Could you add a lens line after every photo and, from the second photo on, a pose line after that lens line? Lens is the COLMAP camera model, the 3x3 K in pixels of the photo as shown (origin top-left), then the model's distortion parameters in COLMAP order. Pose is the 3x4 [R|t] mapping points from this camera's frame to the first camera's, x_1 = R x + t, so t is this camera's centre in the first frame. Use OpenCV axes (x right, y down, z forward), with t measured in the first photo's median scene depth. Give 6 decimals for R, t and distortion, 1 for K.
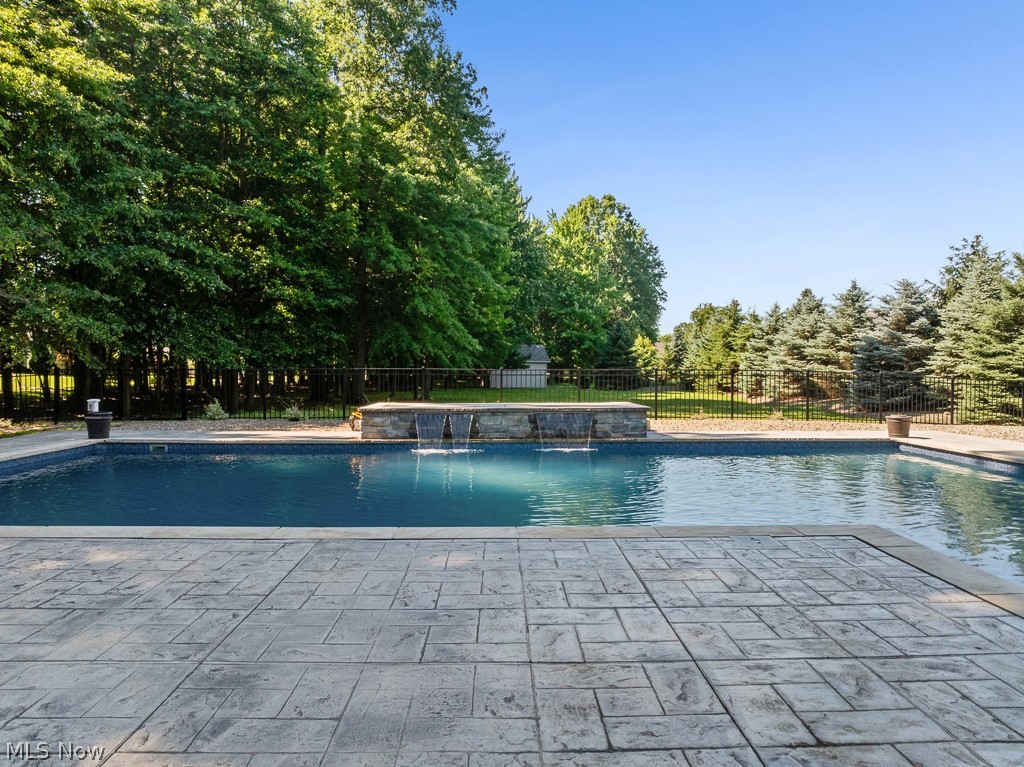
lens RADIAL K [[739.2, 0, 520.9], [0, 739.2, 409.7], [0, 0, 1]] dist [-0.032374, -0.002926]
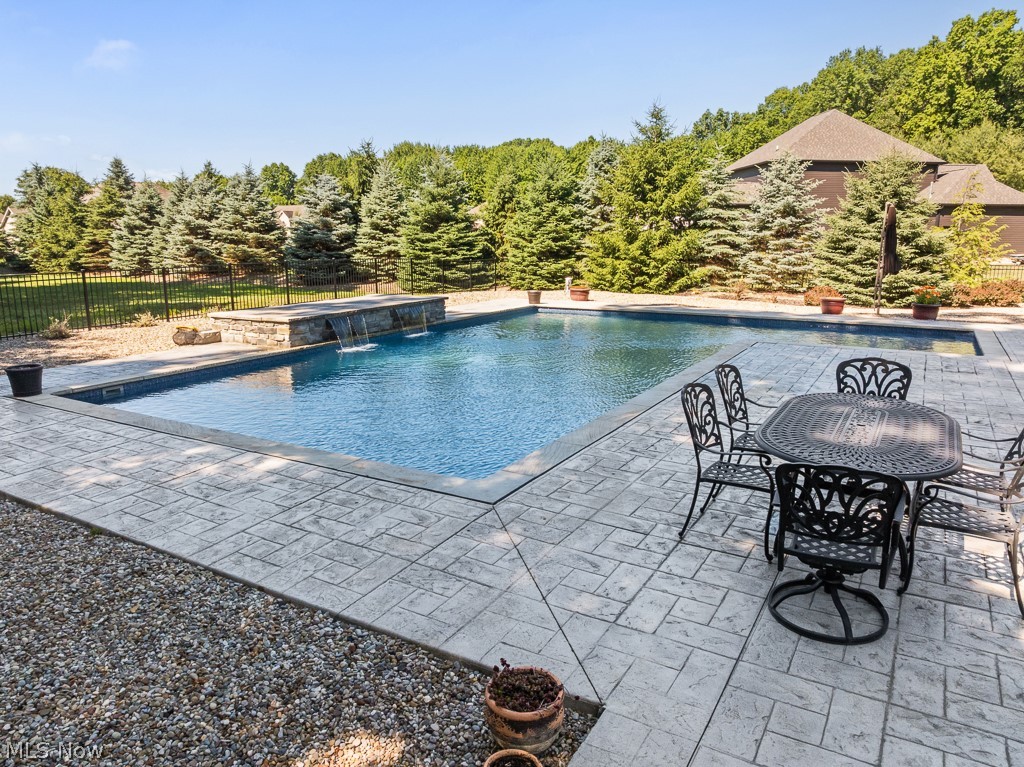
lens RADIAL K [[739.2, 0, 520.9], [0, 739.2, 409.7], [0, 0, 1]] dist [-0.032374, -0.002926]
pose [[0.496563, -0.201650, 0.844252, -0.444636], [0.044517, 0.977277, 0.207240, -0.035502], [-0.866858, -0.065324, 0.494257, 0.089610]]
